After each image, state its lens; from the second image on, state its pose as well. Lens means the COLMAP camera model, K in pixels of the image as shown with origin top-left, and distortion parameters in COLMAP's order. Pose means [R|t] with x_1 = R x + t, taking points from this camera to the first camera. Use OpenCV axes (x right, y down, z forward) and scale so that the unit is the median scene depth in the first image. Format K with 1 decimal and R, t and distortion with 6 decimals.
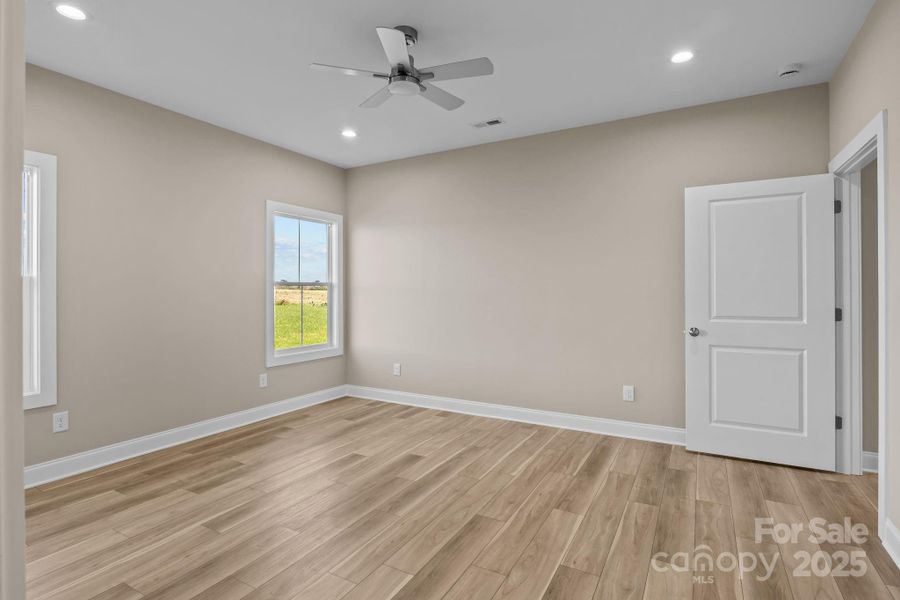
lens RADIAL K [[450.0, 0, 451.7], [0, 450.0, 292.0], [0, 0, 1]] dist [-0.005647, -0.000243]
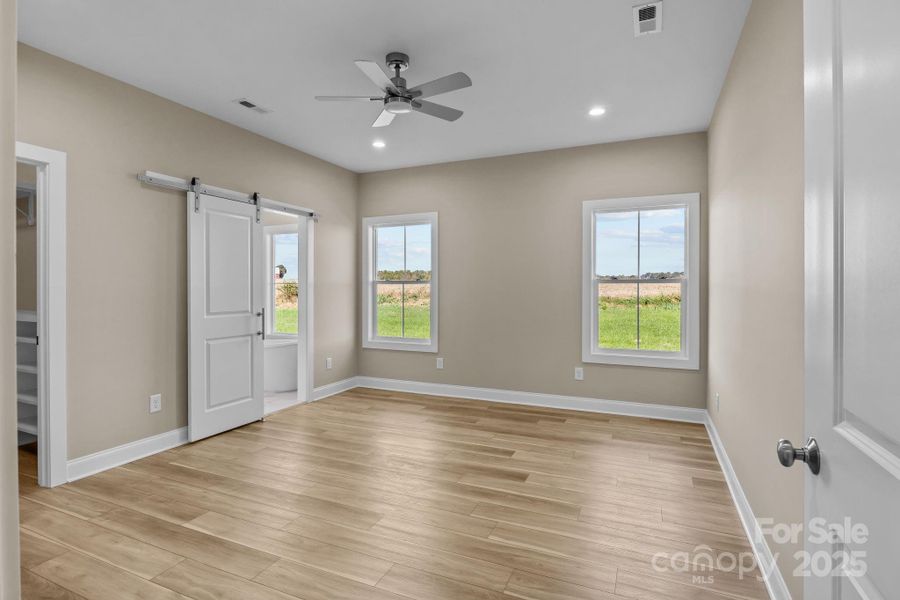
lens RADIAL K [[450.0, 0, 451.7], [0, 450.0, 292.0], [0, 0, 1]] dist [-0.005647, -0.000243]
pose [[0.096733, 0.009248, -0.995267, 0.772782], [-0.005225, 0.999948, 0.008783, -0.002529], [0.995297, 0.004351, 0.096776, 0.774222]]
